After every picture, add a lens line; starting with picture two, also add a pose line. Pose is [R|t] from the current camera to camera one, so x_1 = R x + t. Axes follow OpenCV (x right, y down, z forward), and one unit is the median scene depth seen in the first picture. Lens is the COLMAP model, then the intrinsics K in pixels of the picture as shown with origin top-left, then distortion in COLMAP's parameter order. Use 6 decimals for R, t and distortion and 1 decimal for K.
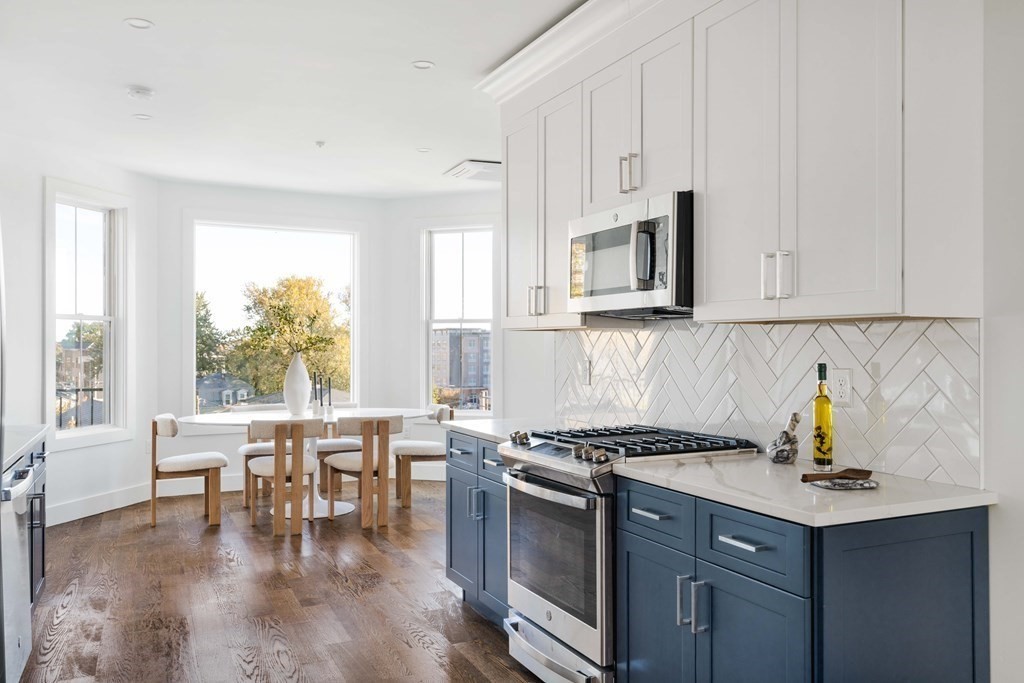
lens RADIAL K [[800.3, 0, 459.6], [0, 800.3, 347.7], [0, 0, 1]] dist [-0.003183, 0.009972]
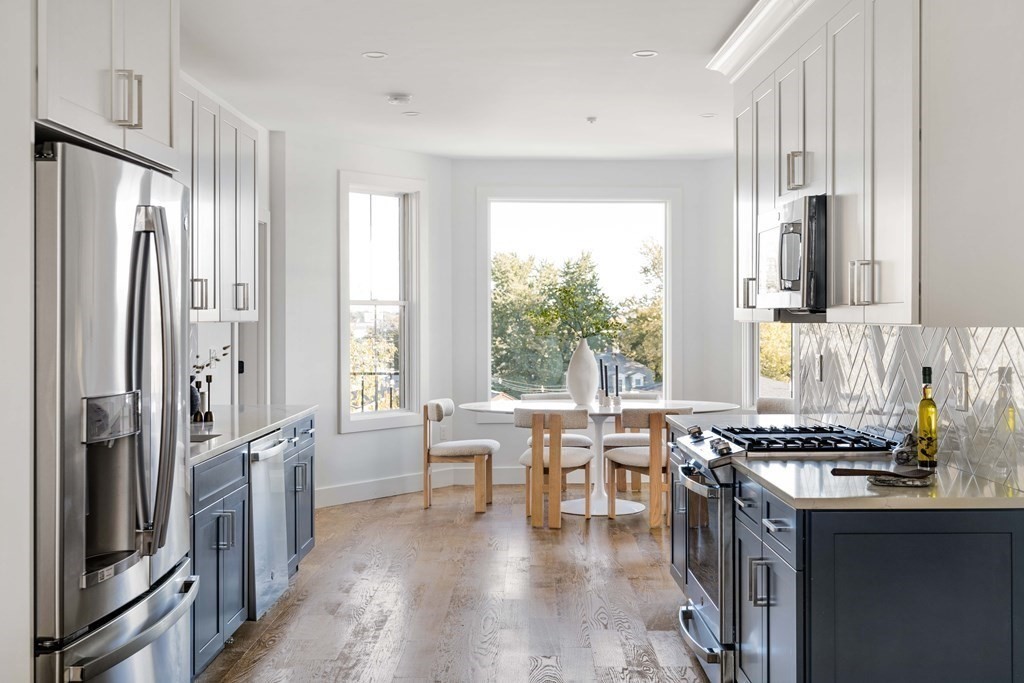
lens RADIAL K [[1047.5, 0, 514.8], [0, 1047.5, 336.2], [0, 0, 1]] dist [0.023510, 0.000000]
pose [[0.927978, 0.007783, -0.372553, 0.199873], [-0.002282, 0.999882, 0.015205, -0.016529], [0.372627, -0.013259, 0.927886, -0.184103]]
